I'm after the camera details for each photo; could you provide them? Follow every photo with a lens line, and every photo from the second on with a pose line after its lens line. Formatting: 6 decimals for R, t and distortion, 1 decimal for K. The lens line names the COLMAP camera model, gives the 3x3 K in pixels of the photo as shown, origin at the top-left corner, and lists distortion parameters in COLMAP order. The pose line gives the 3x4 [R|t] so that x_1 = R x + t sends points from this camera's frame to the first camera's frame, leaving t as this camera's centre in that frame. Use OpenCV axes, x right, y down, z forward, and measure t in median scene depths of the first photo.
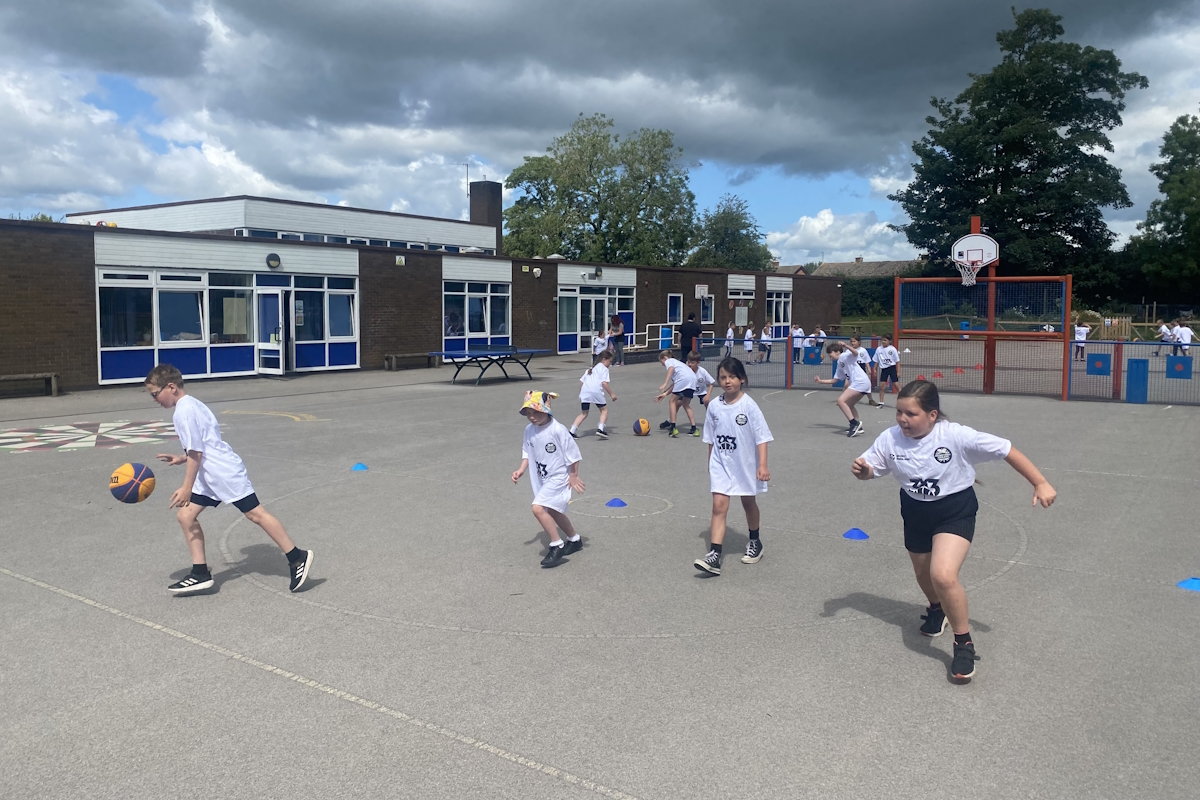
lens RADIAL K [[898.3, 0, 597.7], [0, 898.3, 394.3], [0, 0, 1]] dist [0.000444, -0.000370]
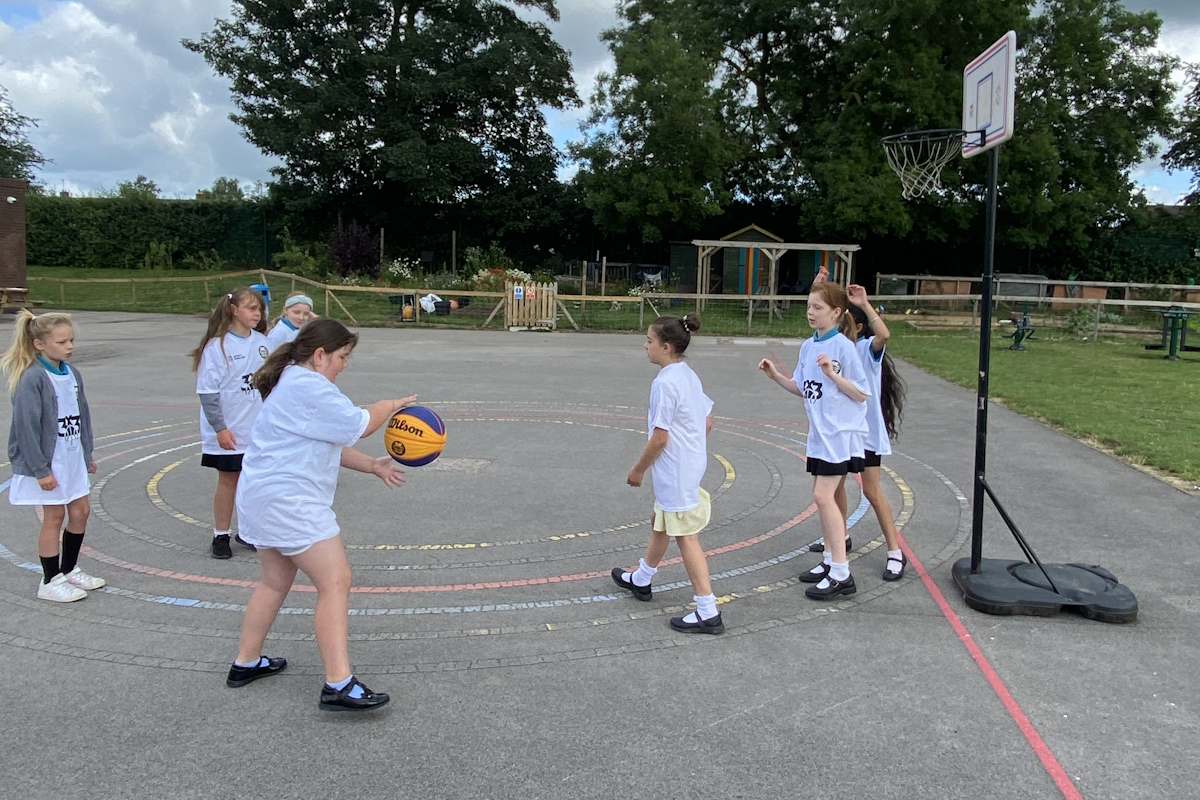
lens RADIAL K [[862.1, 0, 599.9], [0, 862.1, 401.5], [0, 0, 1]] dist [0.007701, 0.000850]
pose [[0.881661, -0.043634, 0.469862, 0.320172], [0.014520, 0.997753, 0.065410, -0.042360], [-0.471660, -0.050847, 0.880313, 0.461583]]
